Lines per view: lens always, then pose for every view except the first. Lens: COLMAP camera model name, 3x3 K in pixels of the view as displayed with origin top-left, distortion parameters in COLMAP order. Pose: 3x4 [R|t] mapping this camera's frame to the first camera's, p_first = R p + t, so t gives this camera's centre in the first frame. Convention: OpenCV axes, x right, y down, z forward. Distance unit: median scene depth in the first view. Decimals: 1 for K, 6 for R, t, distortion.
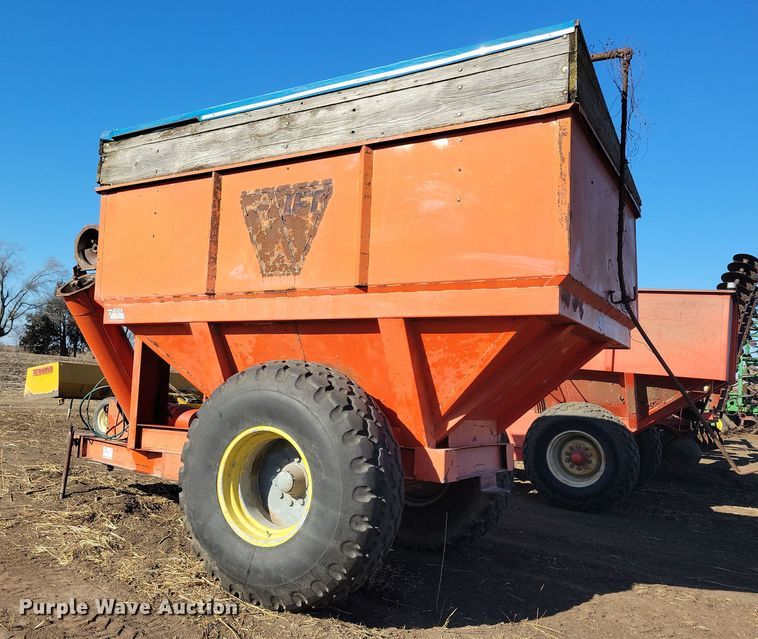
lens RADIAL K [[699.7, 0, 339.1], [0, 699.7, 329.4], [0, 0, 1]] dist [0.050052, 0.000000]
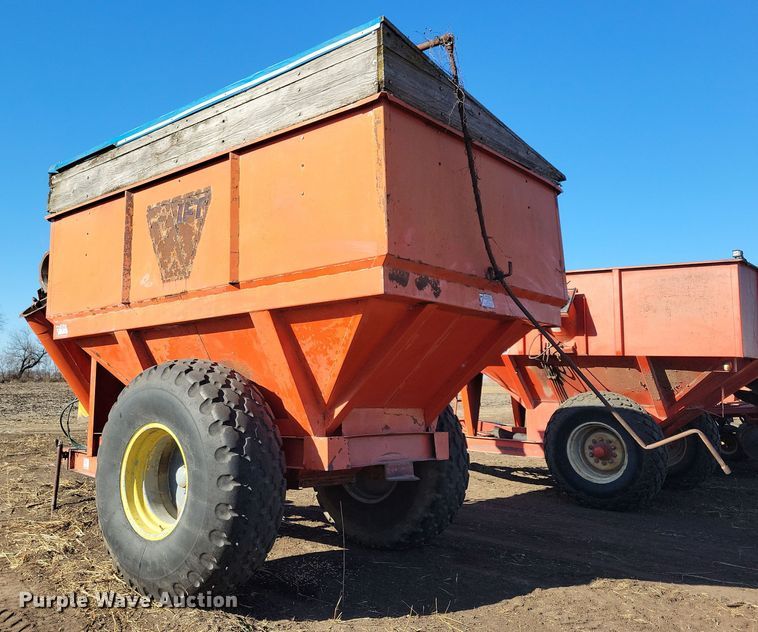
lens RADIAL K [[718.9, 0, 337.0], [0, 718.9, 283.2], [0, 0, 1]] dist [0.051126, 0.000000]
pose [[0.983850, -0.083807, -0.158160, 0.331254], [0.070630, 0.993686, -0.087177, 0.040425], [0.164468, 0.074599, 0.983558, -0.035444]]
